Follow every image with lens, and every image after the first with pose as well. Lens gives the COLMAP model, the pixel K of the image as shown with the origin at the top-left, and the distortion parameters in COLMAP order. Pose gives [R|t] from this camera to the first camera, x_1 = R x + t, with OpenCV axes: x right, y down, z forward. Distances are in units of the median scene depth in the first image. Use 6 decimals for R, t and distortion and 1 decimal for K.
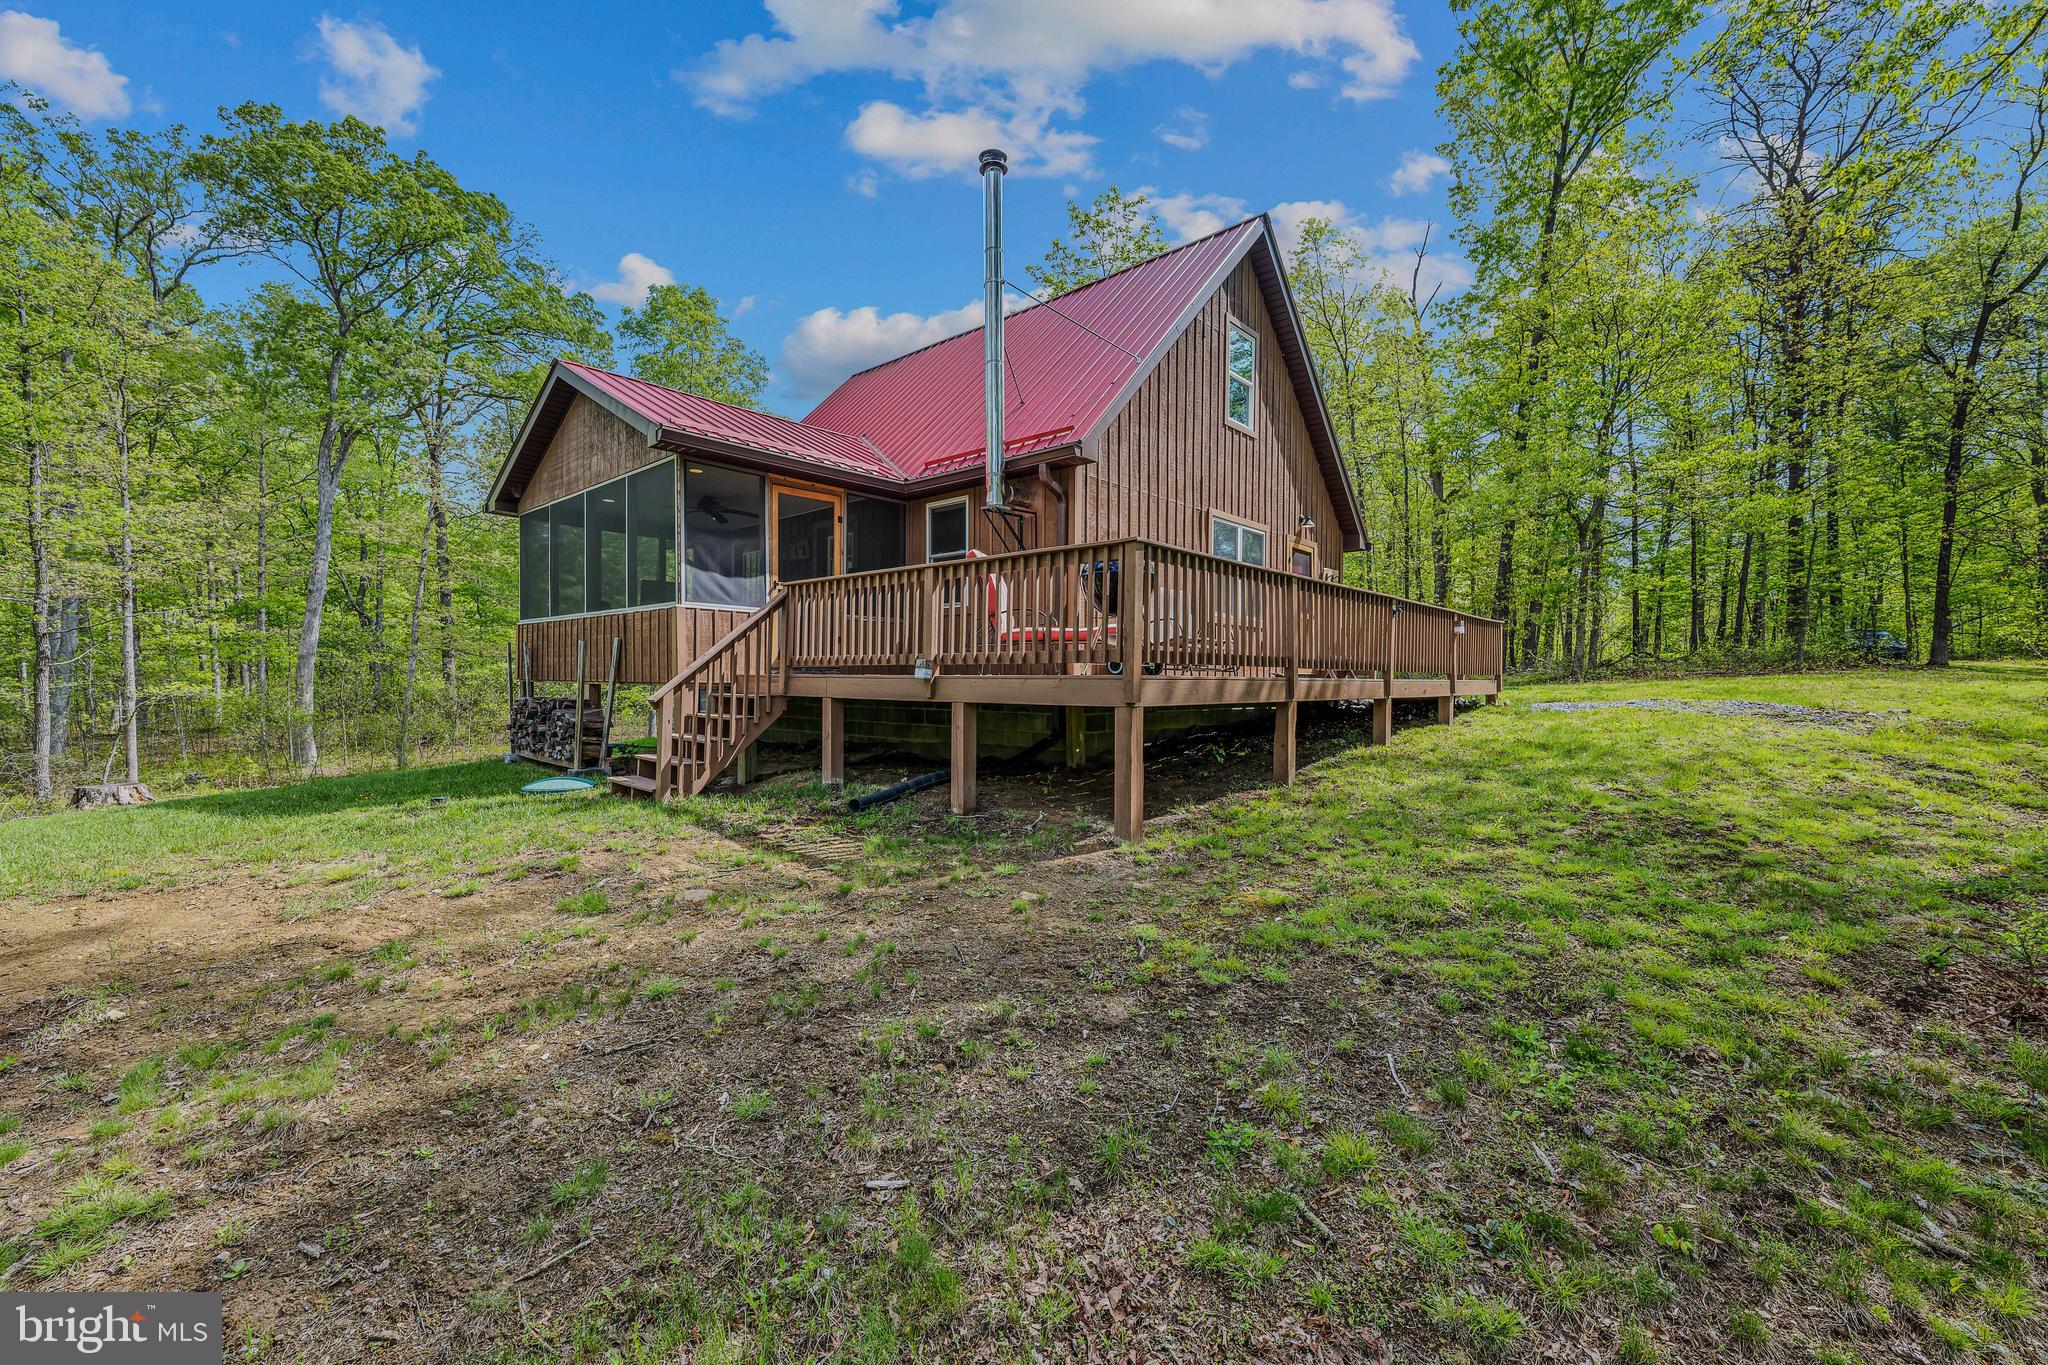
lens RADIAL K [[800.3, 0, 1029.1], [0, 800.3, 681.6], [0, 0, 1]] dist [-0.000968, 0.000010]
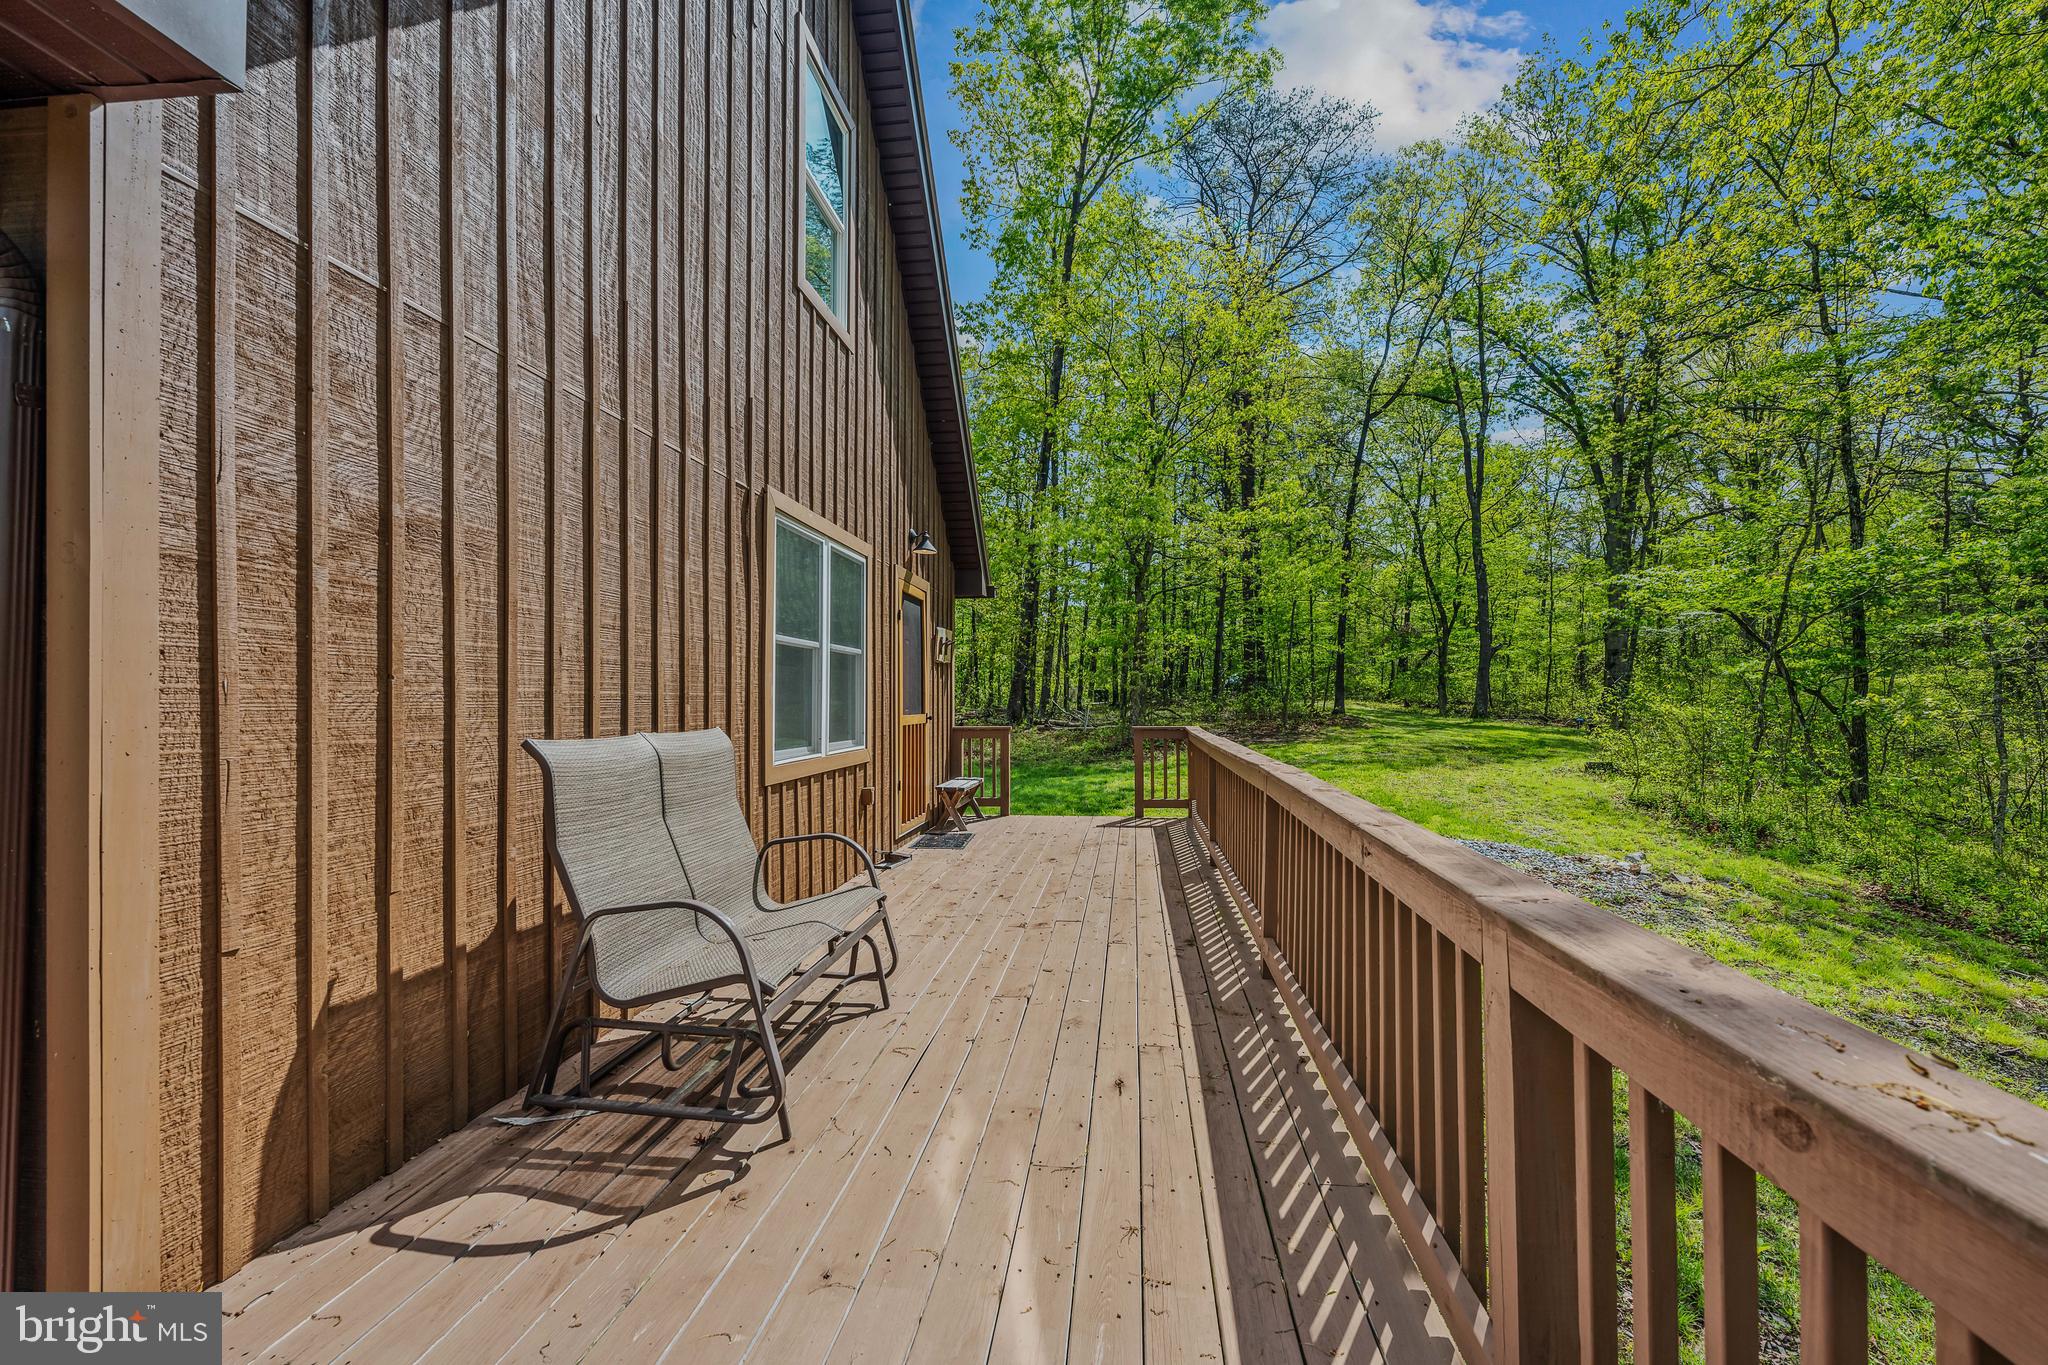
lens RADIAL K [[869.9, 0, 1034.1], [0, 869.9, 689.5], [0, 0, 1]] dist [-0.000411, 0.000026]
pose [[0.815578, -0.001815, 0.578644, 0.084726], [0.012817, 0.999806, -0.014929, -0.106872], [-0.578505, 0.019592, 0.815443, 0.560143]]
